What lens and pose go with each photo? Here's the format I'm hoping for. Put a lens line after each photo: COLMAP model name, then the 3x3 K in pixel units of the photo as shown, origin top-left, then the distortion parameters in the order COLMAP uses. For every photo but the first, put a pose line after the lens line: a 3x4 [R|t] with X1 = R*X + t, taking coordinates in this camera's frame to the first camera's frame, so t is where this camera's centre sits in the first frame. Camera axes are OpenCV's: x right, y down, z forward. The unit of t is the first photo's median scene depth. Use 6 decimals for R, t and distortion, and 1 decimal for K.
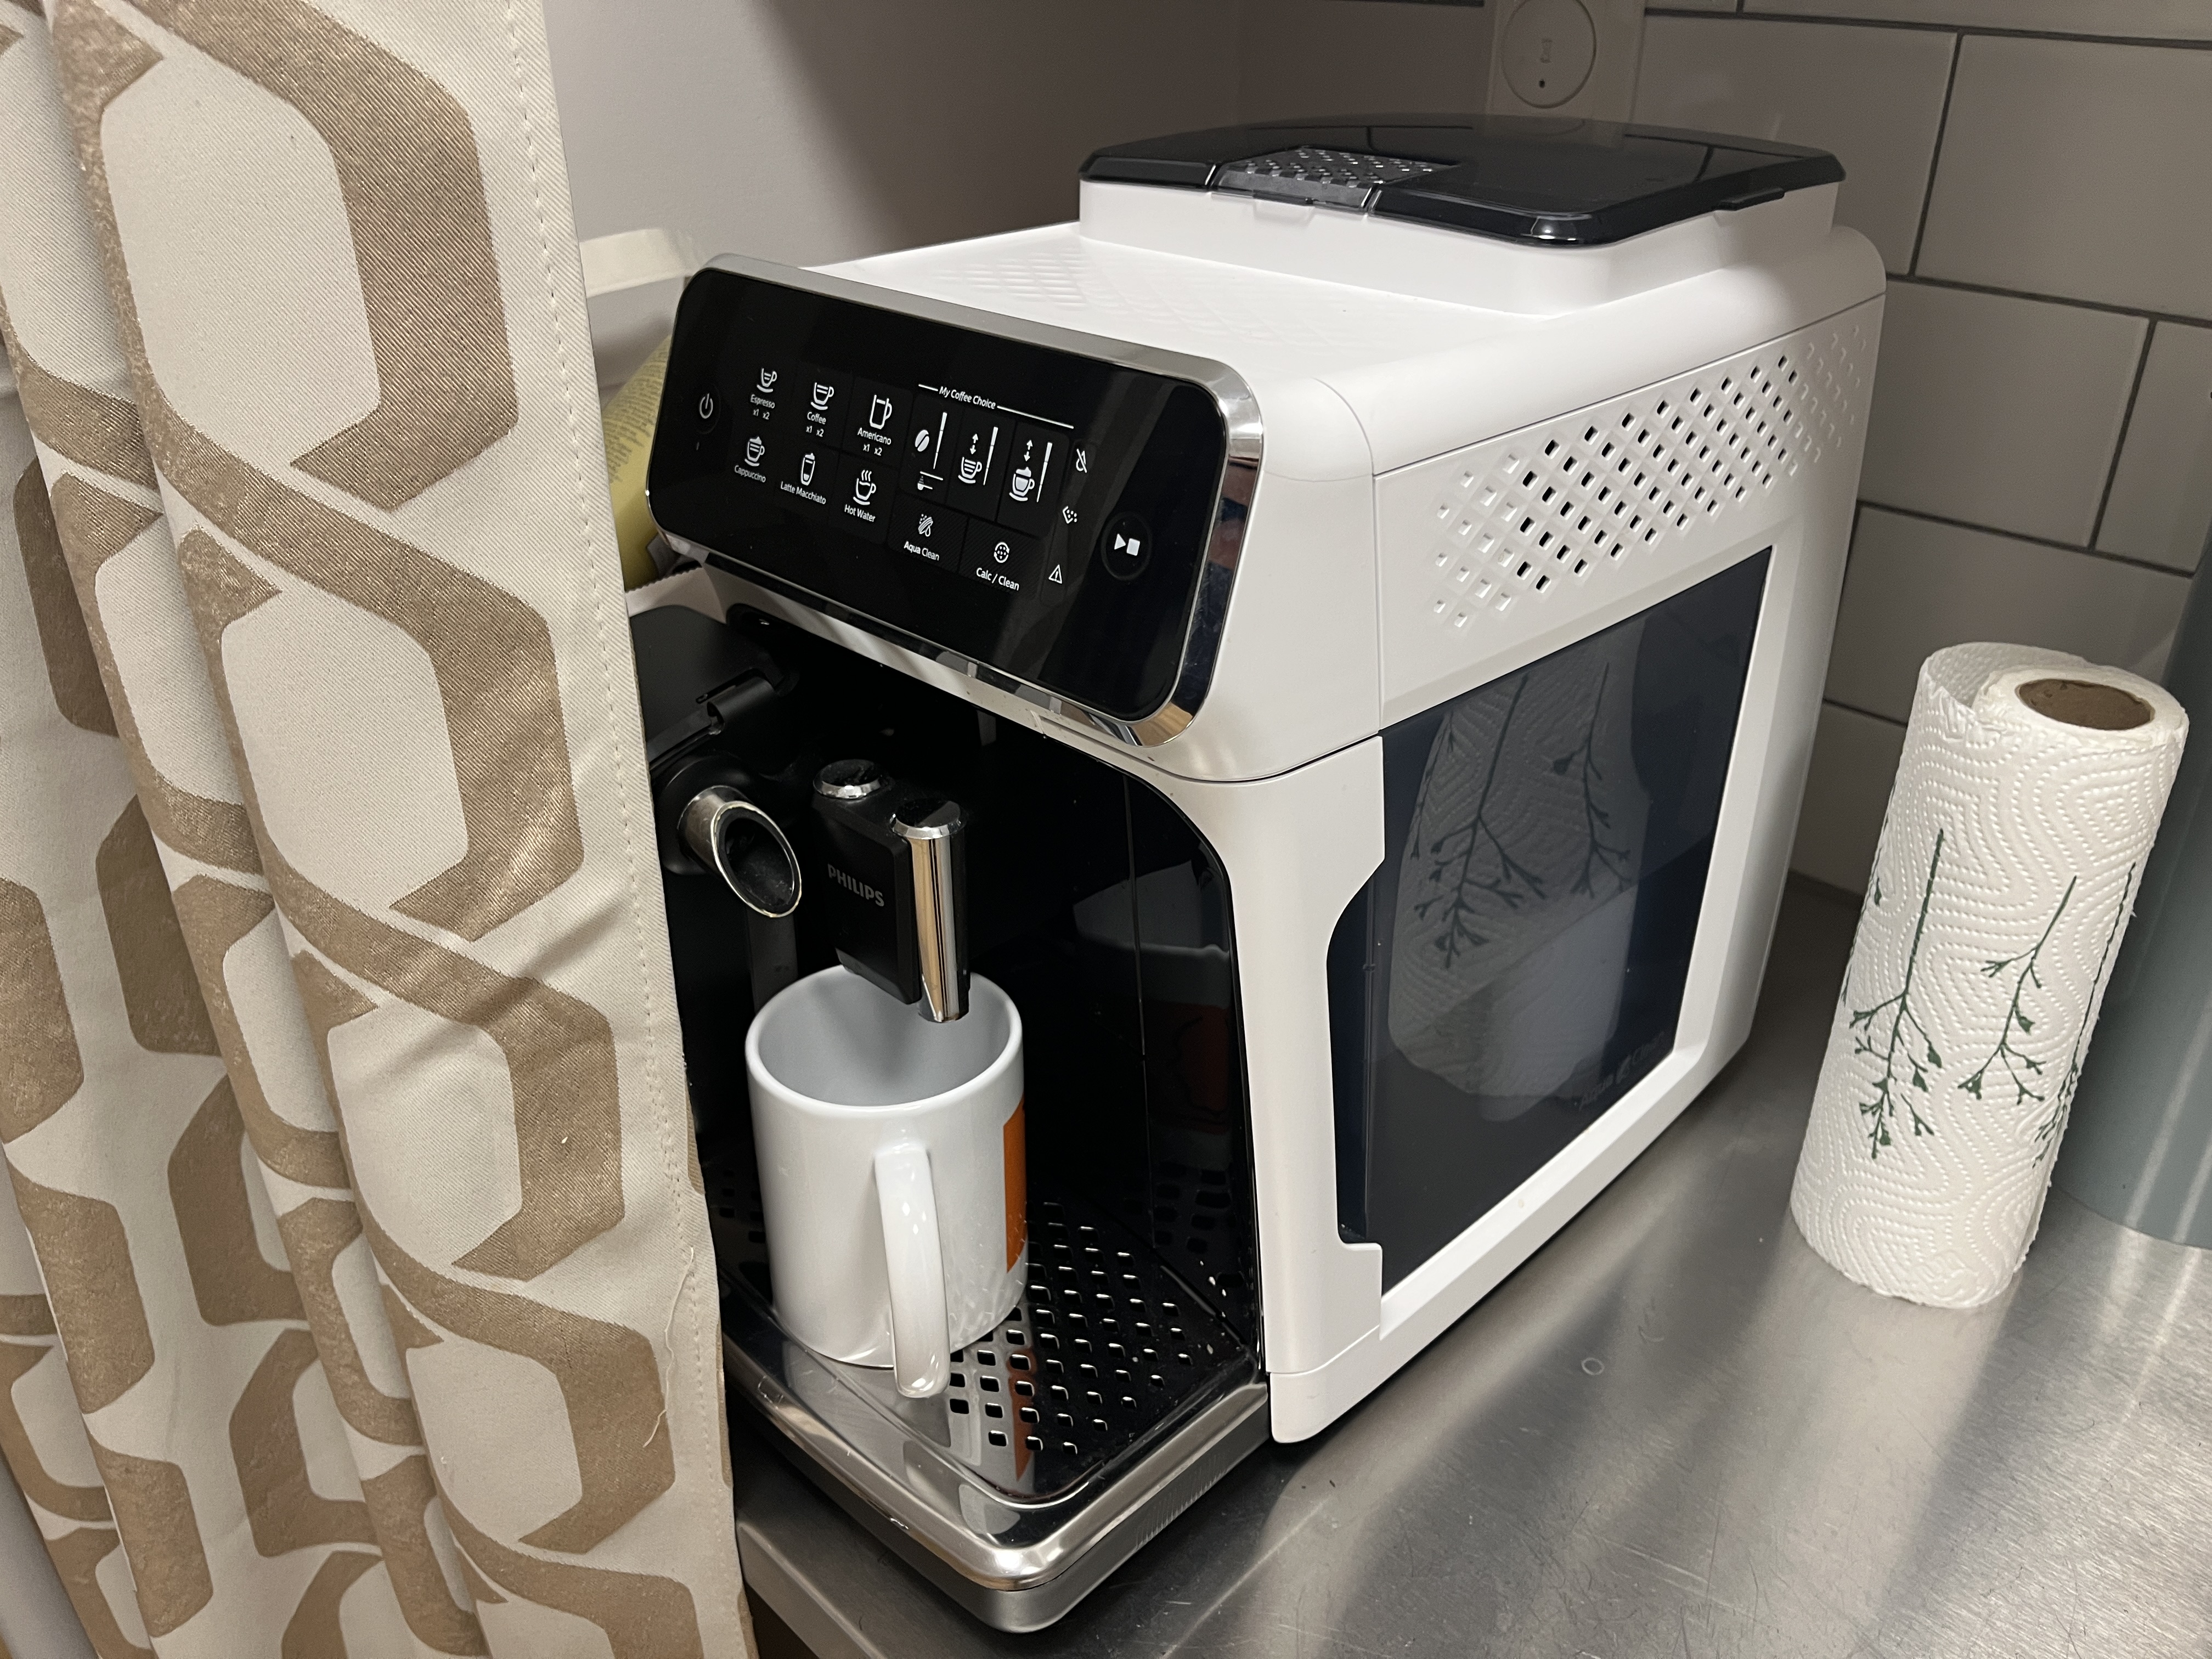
lens RADIAL K [[1672.1, 0, 1121.9], [0, 1672.1, 839.2], [0, 0, 1]] dist [0.072122, -0.105652]
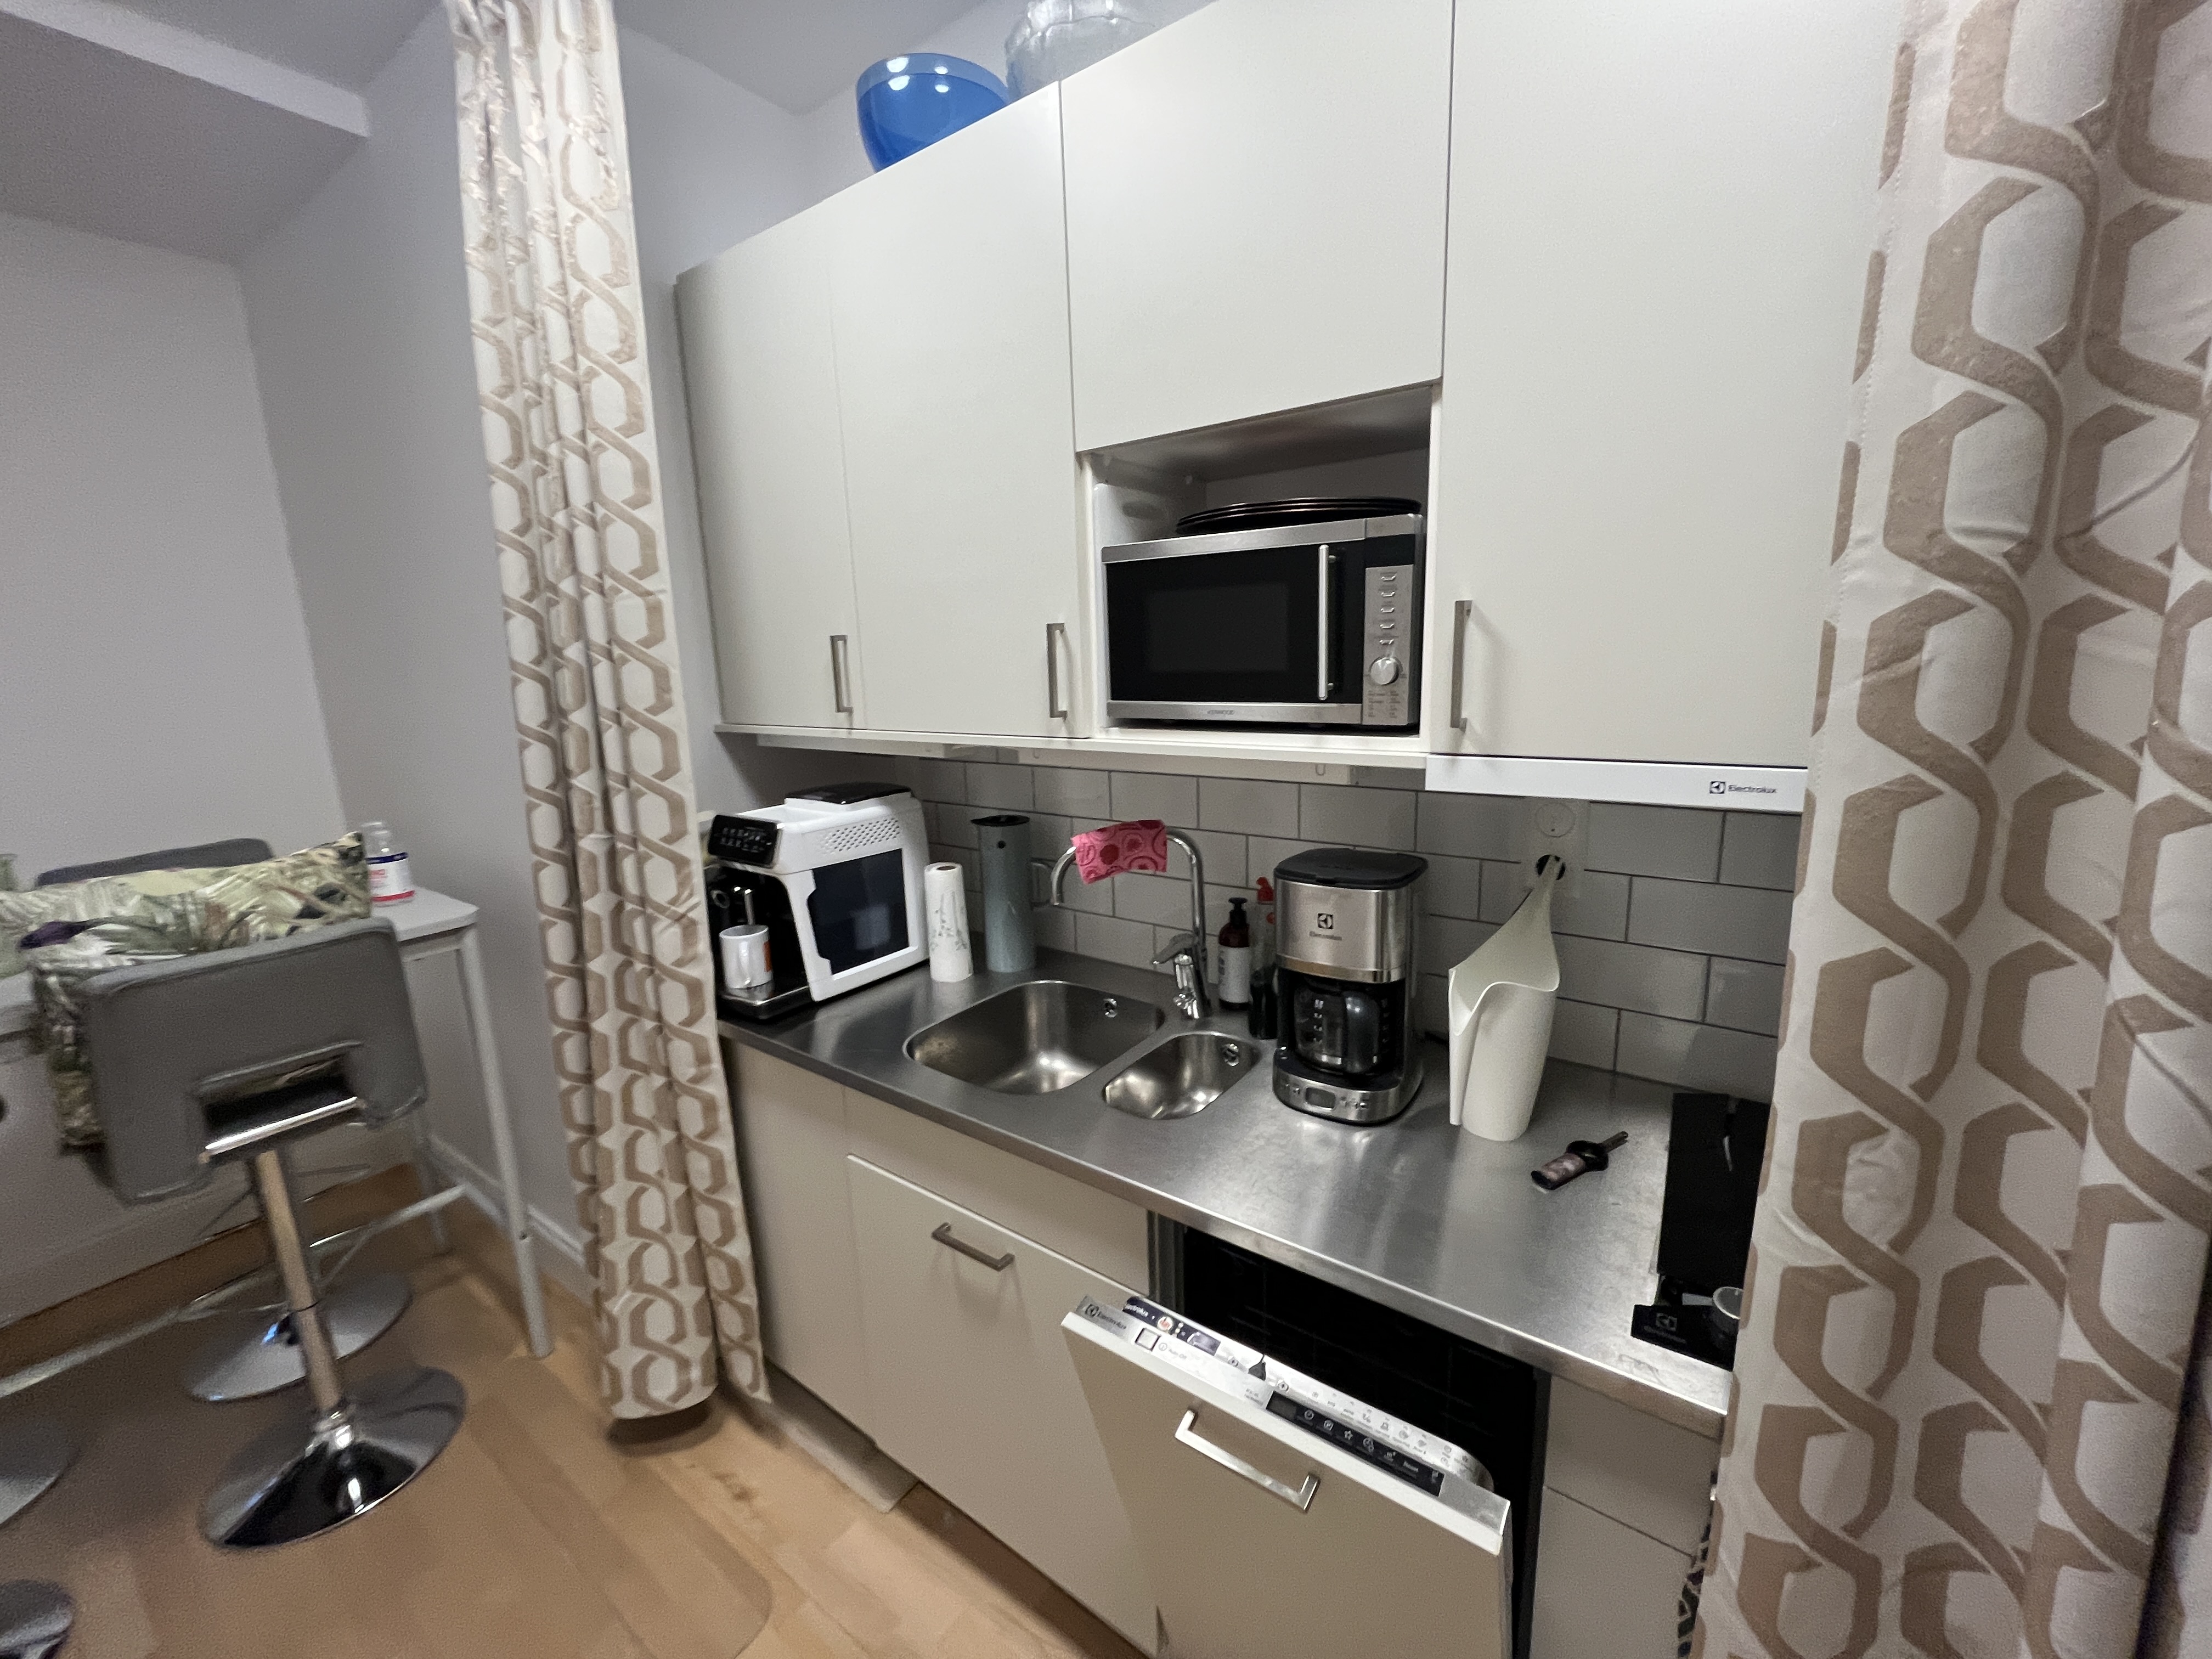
lens RADIAL K [[898.8, 0, 1104.4], [0, 898.8, 824.0], [0, 0, 1]] dist [-0.003694, 0.000292]
pose [[0.991185, -0.058449, 0.118894, 0.878219], [0.092335, 0.948323, -0.303575, 0.950824], [-0.095006, 0.311877, 0.945360, -2.585941]]
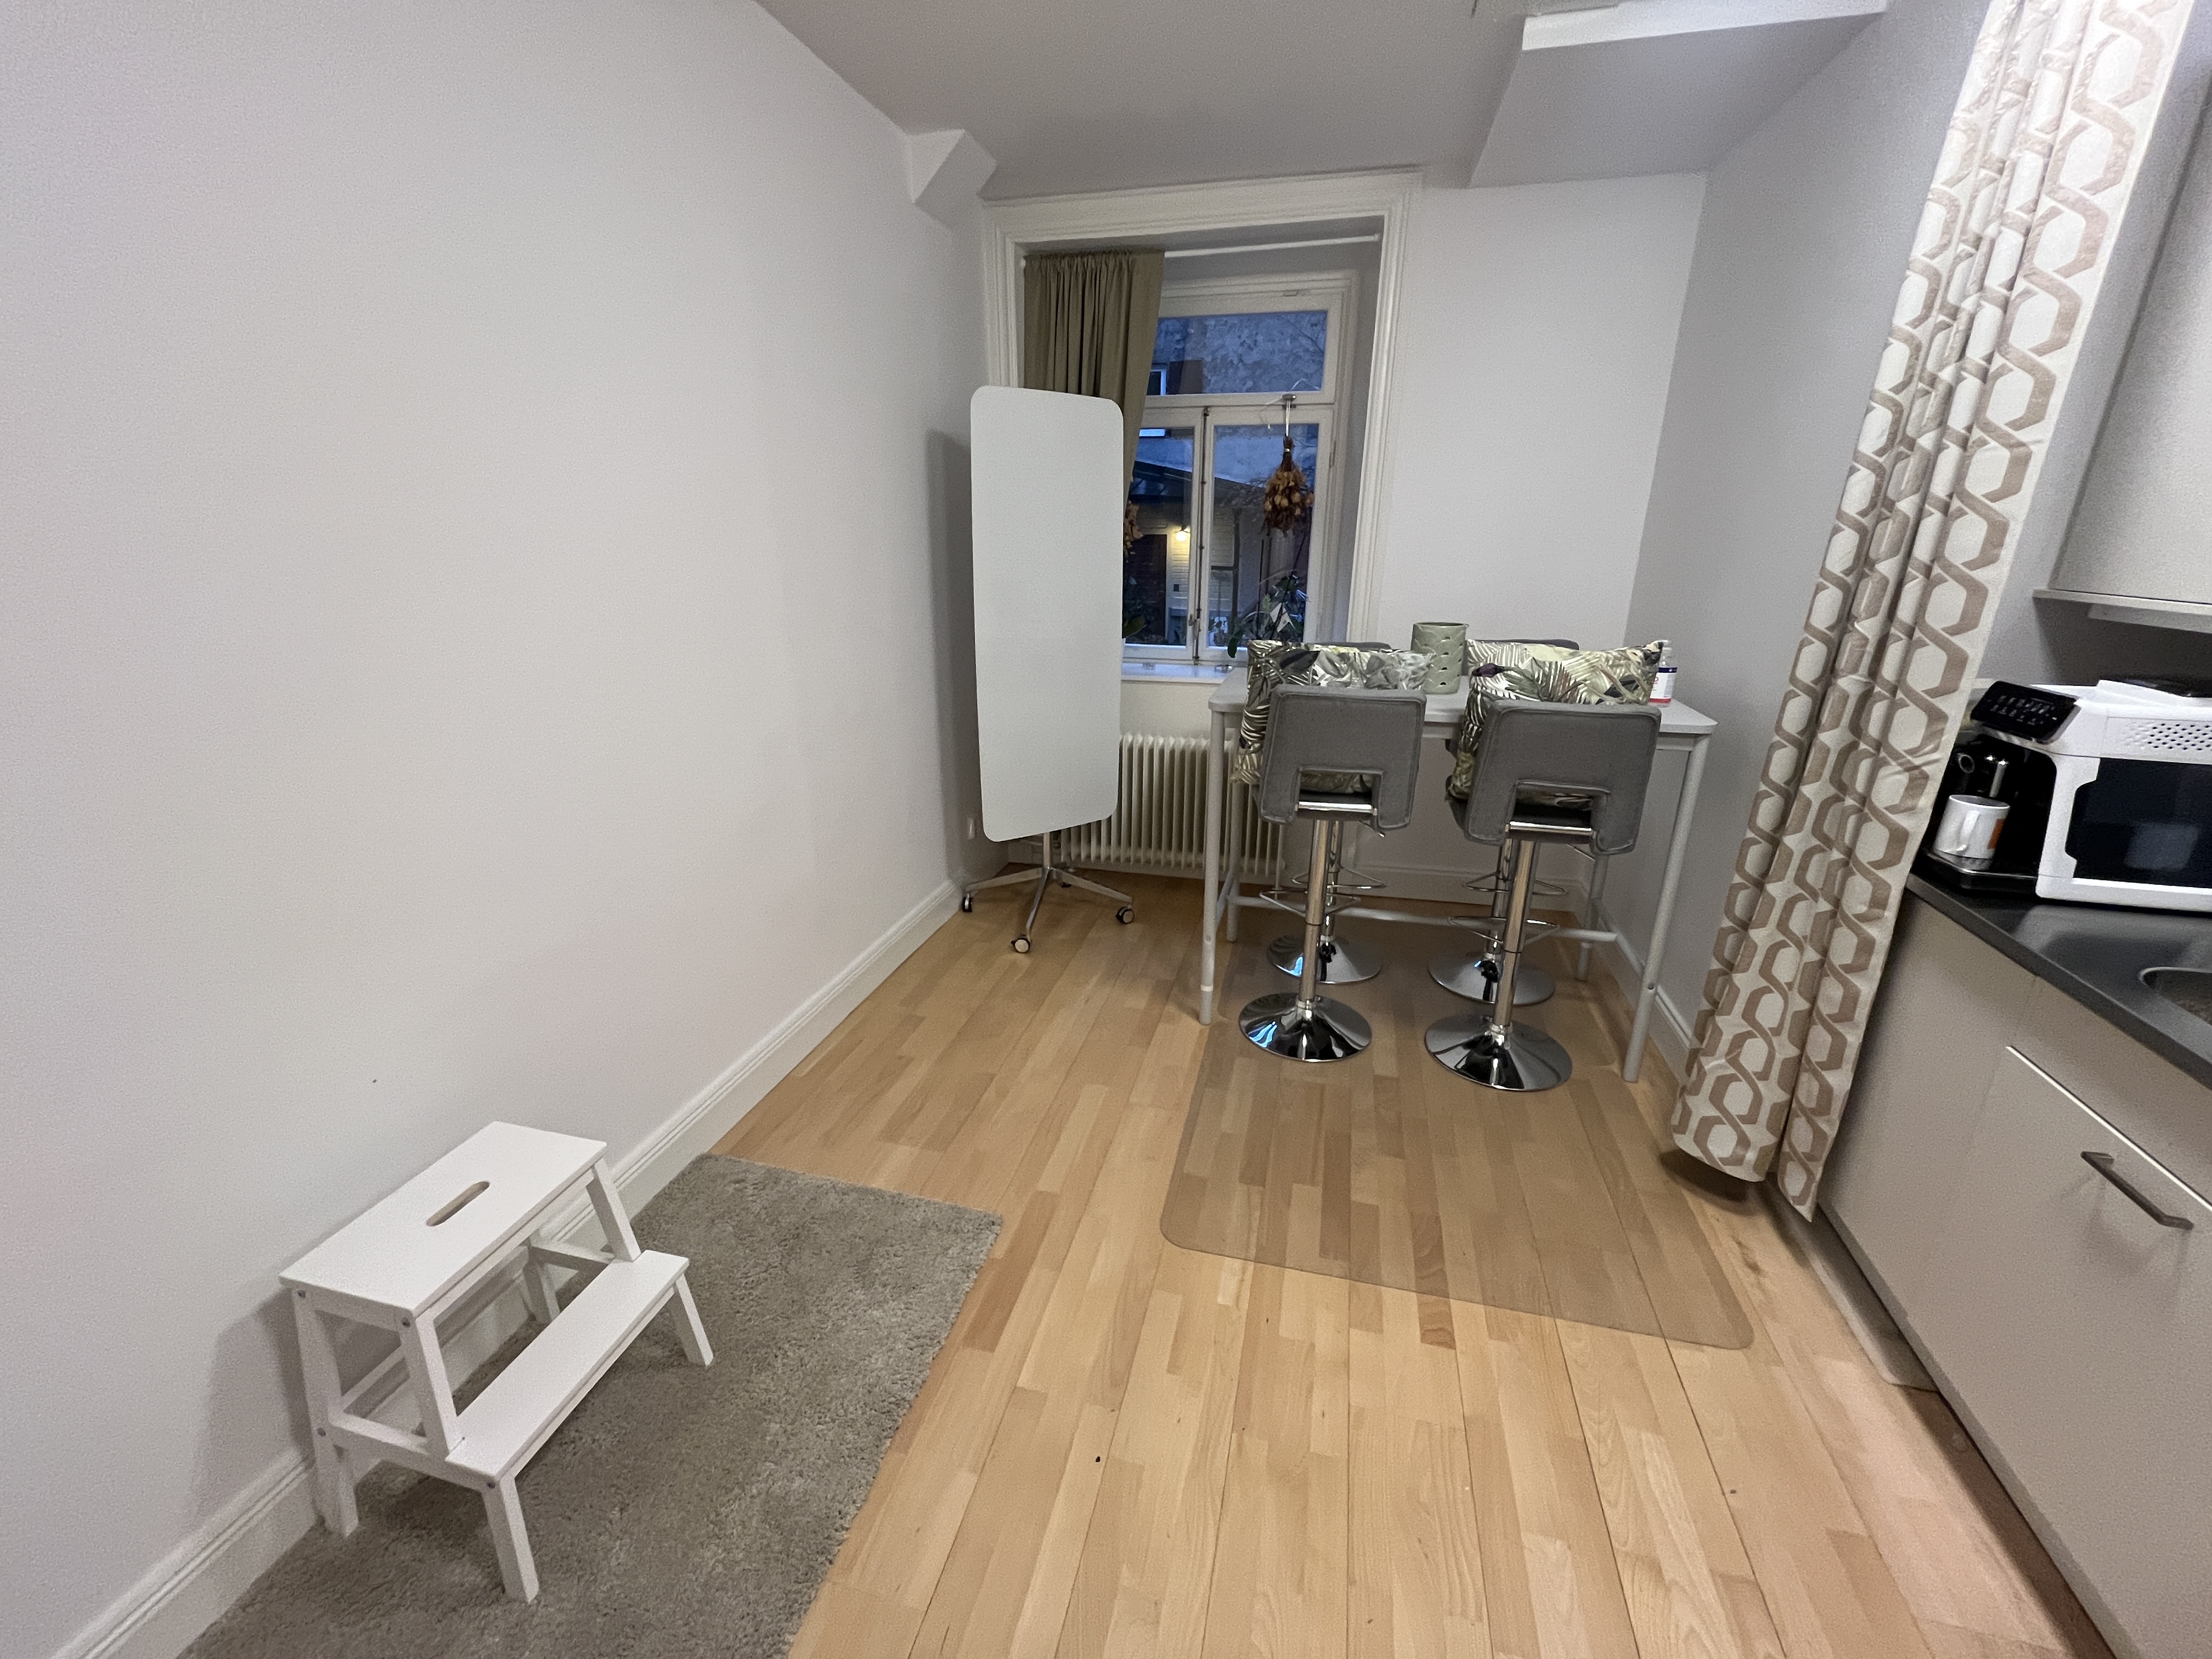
lens RADIAL K [[898.8, 0, 1104.4], [0, 898.8, 824.0], [0, 0, 1]] dist [-0.003694, 0.000292]
pose [[0.486989, 0.275736, -0.828741, 1.127215], [-0.424770, 0.903857, 0.051123, 1.505003], [0.763160, 0.327128, 0.557292, -3.505181]]
